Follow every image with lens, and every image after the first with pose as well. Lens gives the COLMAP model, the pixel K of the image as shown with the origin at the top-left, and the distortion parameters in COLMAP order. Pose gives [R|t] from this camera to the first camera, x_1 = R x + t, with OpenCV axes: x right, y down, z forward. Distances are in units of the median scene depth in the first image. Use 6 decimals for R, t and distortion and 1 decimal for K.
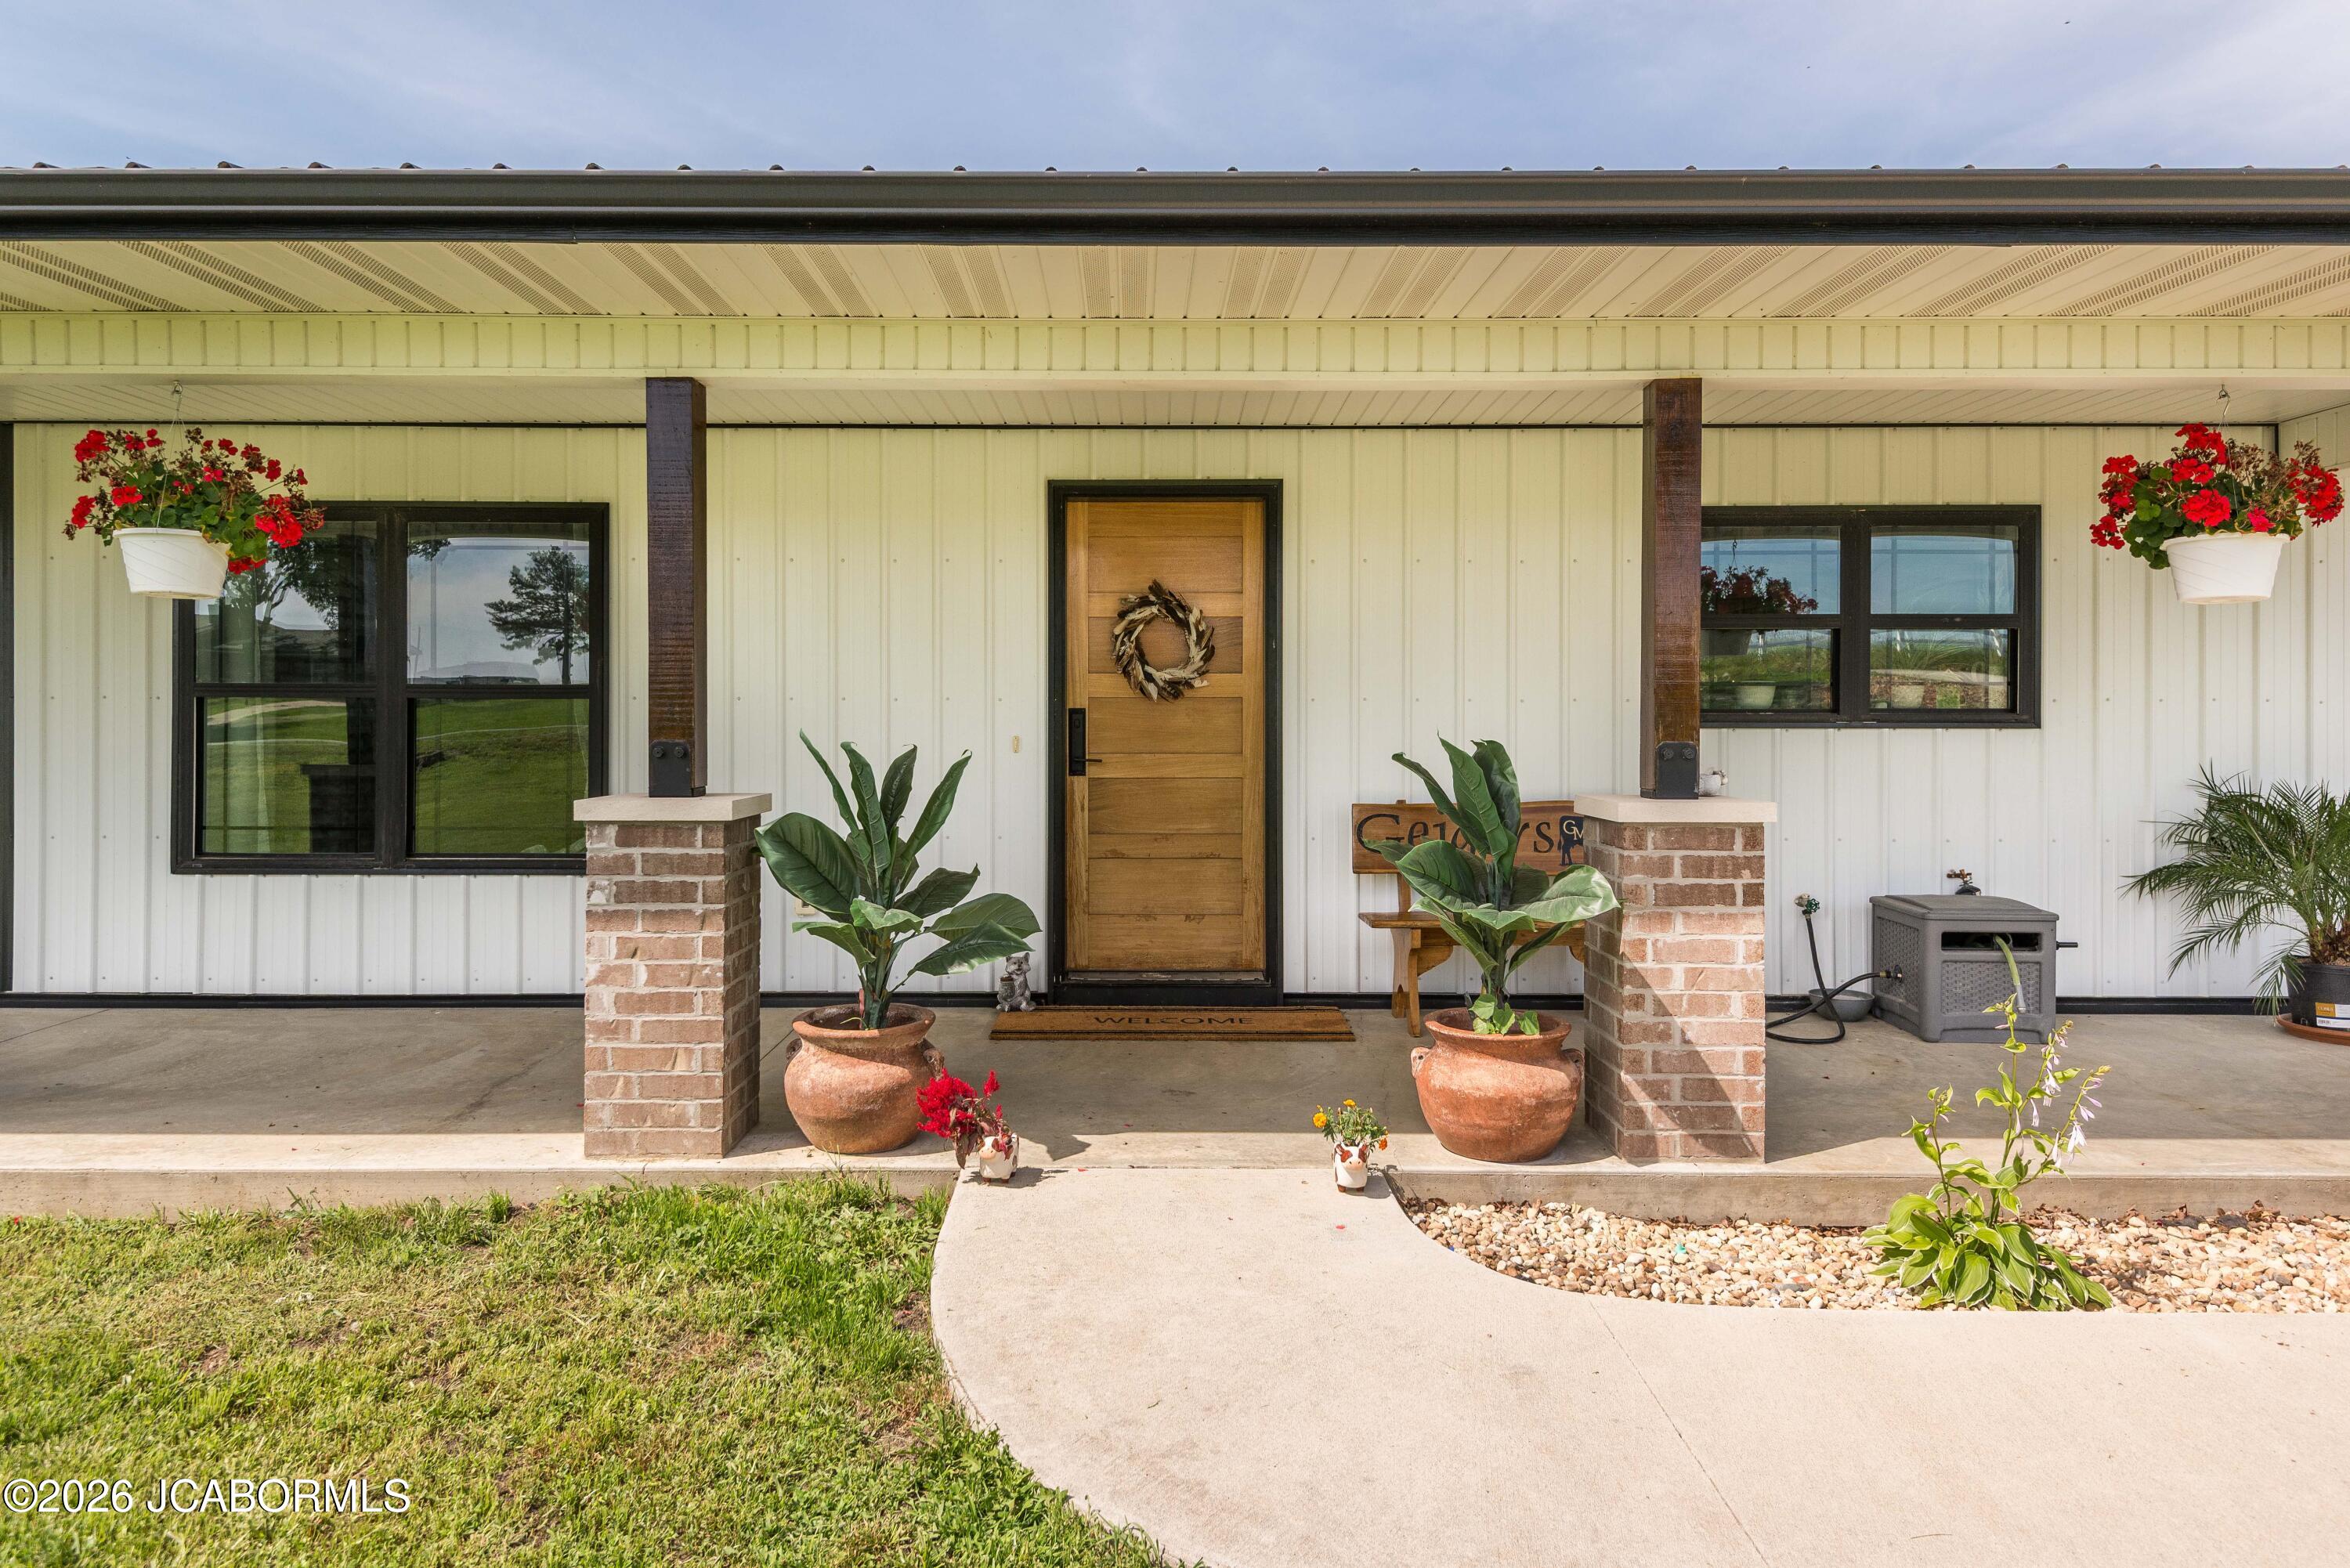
lens RADIAL K [[1404.5, 0, 1171.6], [0, 1404.5, 740.4], [0, 0, 1]] dist [0.004017, 0.000518]
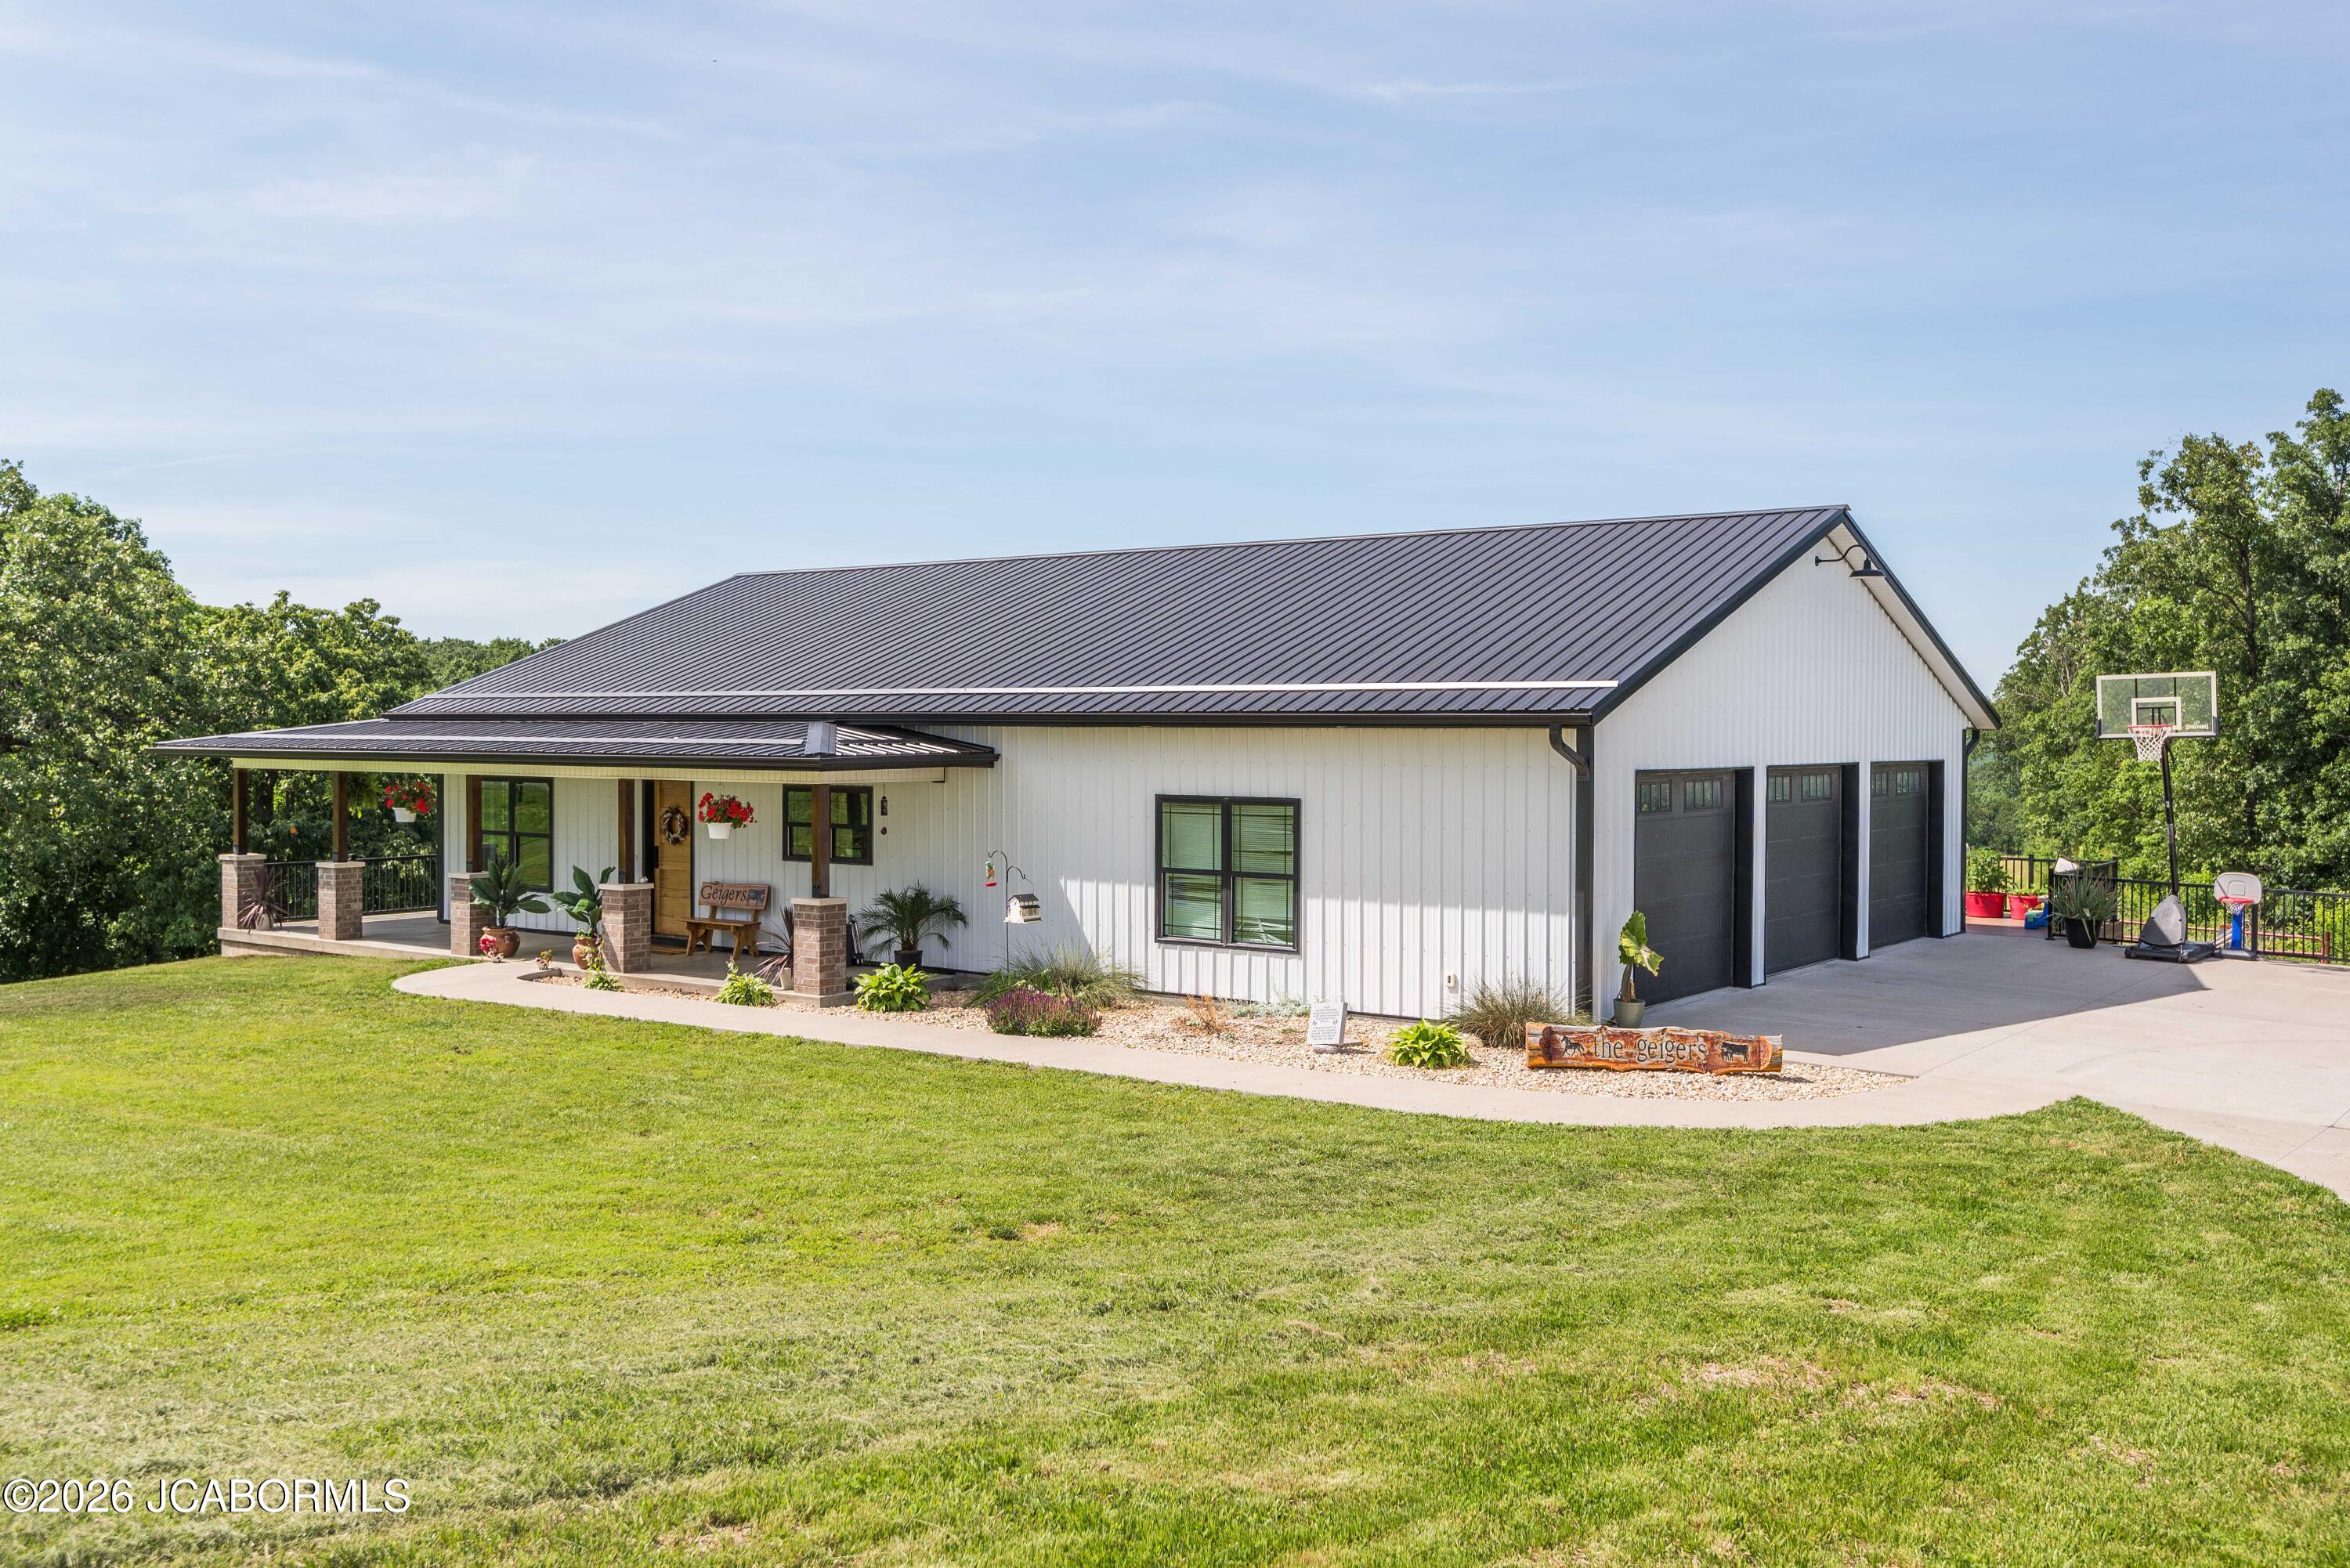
lens RADIAL K [[2109.9, 0, 1175.0], [0, 2109.9, 784.0], [0, 0, 1]] dist [0.014084, 0.007364]
pose [[0.803526, 0.017129, -0.595023, 4.507075], [-0.005931, 0.999767, 0.020772, -0.325270], [0.595240, -0.013162, 0.803440, -2.492204]]
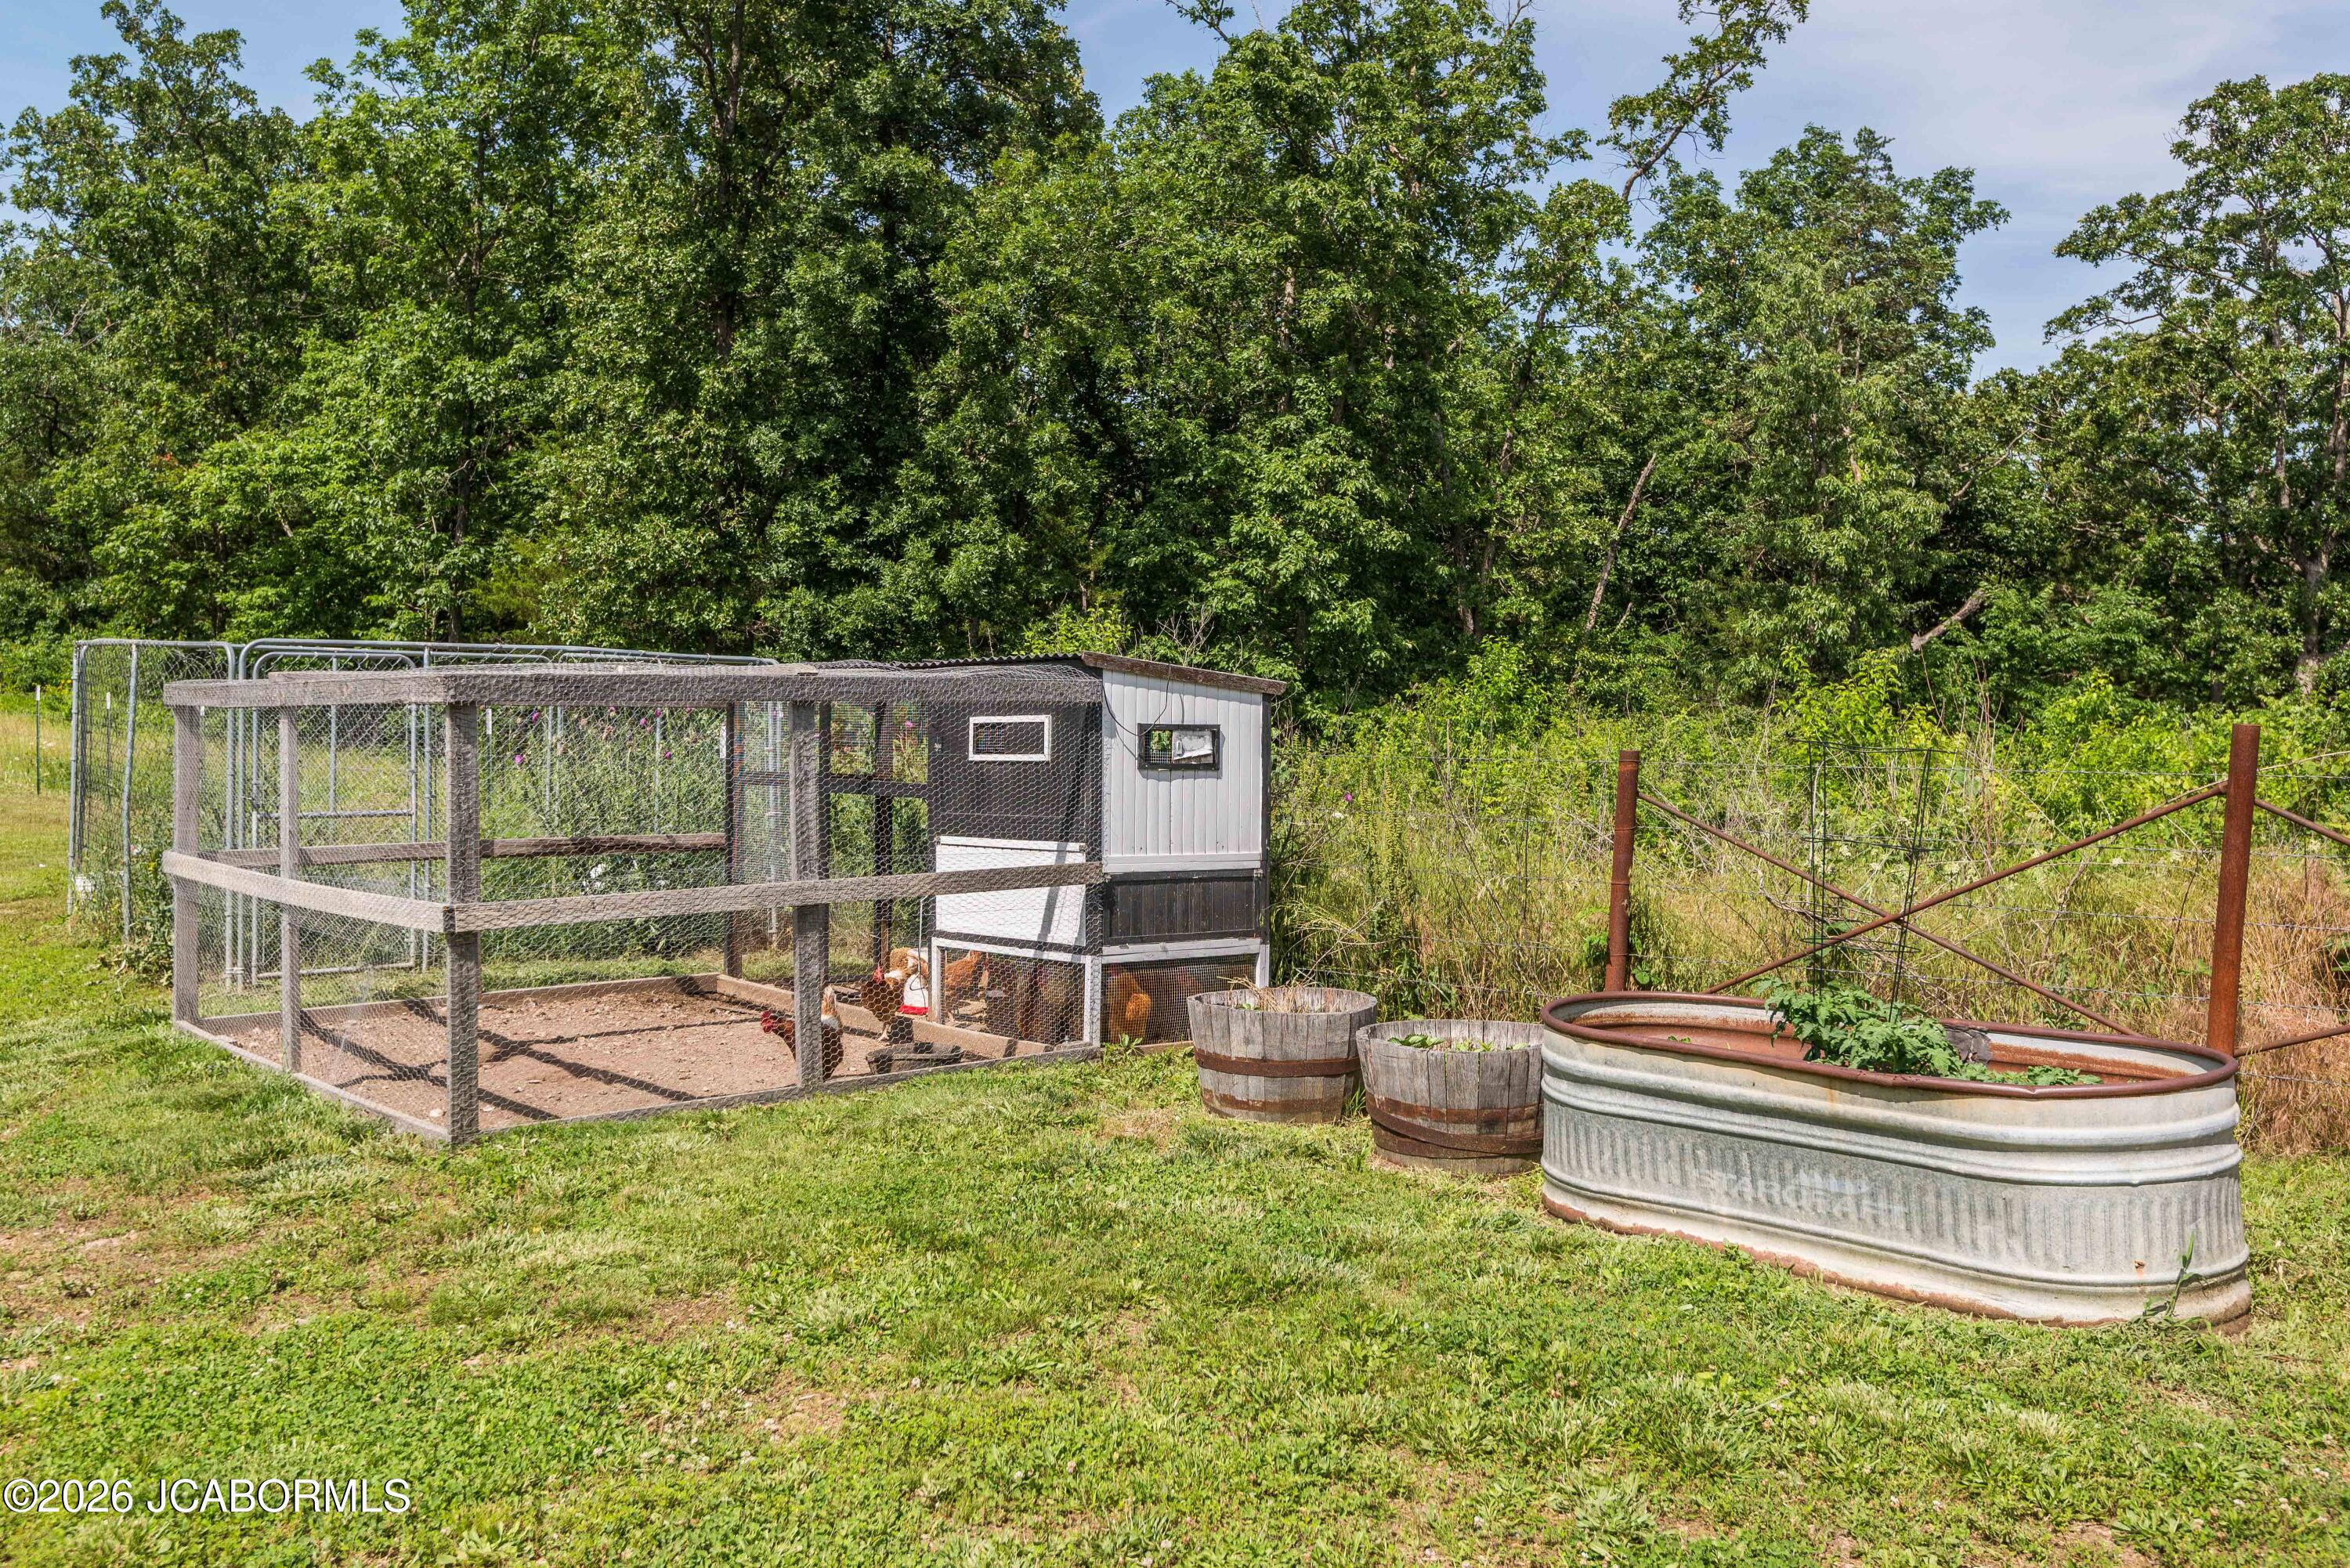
lens RADIAL K [[1999.9, 0, 1175.0], [0, 1999.9, 784.0], [0, 0, 1]] dist [0.002990, -0.008608]
pose [[0.891326, -0.008963, 0.453274, 0.687745], [-0.036272, 0.995190, 0.091004, 0.242185], [-0.451909, -0.097556, 0.886713, 5.428880]]
